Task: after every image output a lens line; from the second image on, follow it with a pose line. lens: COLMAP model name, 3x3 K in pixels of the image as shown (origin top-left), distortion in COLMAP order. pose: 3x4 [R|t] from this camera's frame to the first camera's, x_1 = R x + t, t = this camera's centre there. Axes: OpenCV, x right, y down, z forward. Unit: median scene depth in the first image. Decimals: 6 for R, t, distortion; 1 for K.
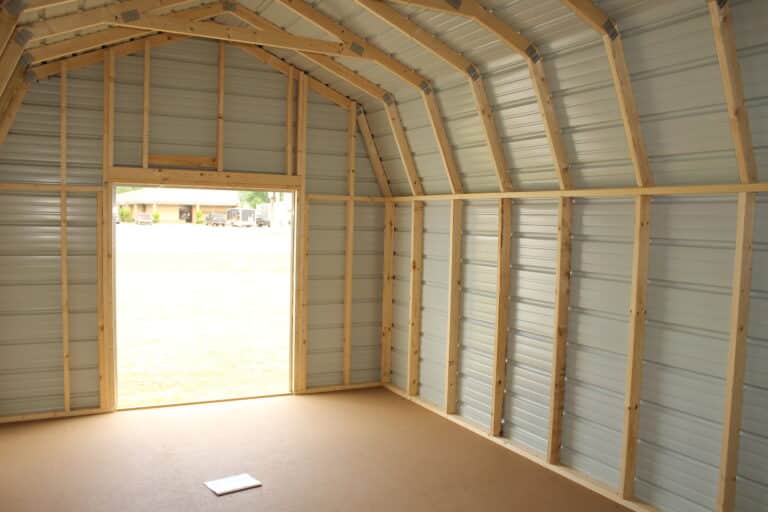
lens RADIAL K [[648.4, 0, 384.0], [0, 648.4, 256.0], [0, 0, 1]] dist [-0.162889, 0.143080]
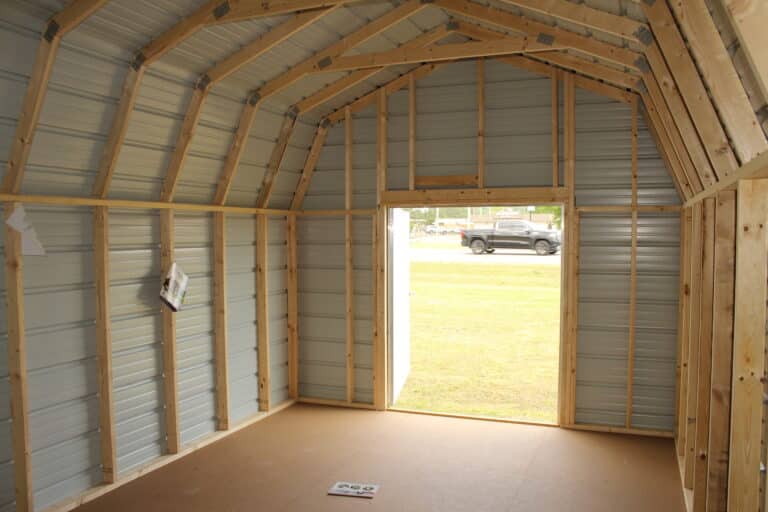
lens RADIAL K [[648.4, 0, 384.0], [0, 648.4, 256.0], [0, 0, 1]] dist [-0.162889, 0.143080]
pose [[0.645515, 0.000046, -0.763748, 0.411548], [-0.023840, 0.999514, -0.020089, -0.002763], [0.763376, 0.031175, 0.645202, 0.238579]]
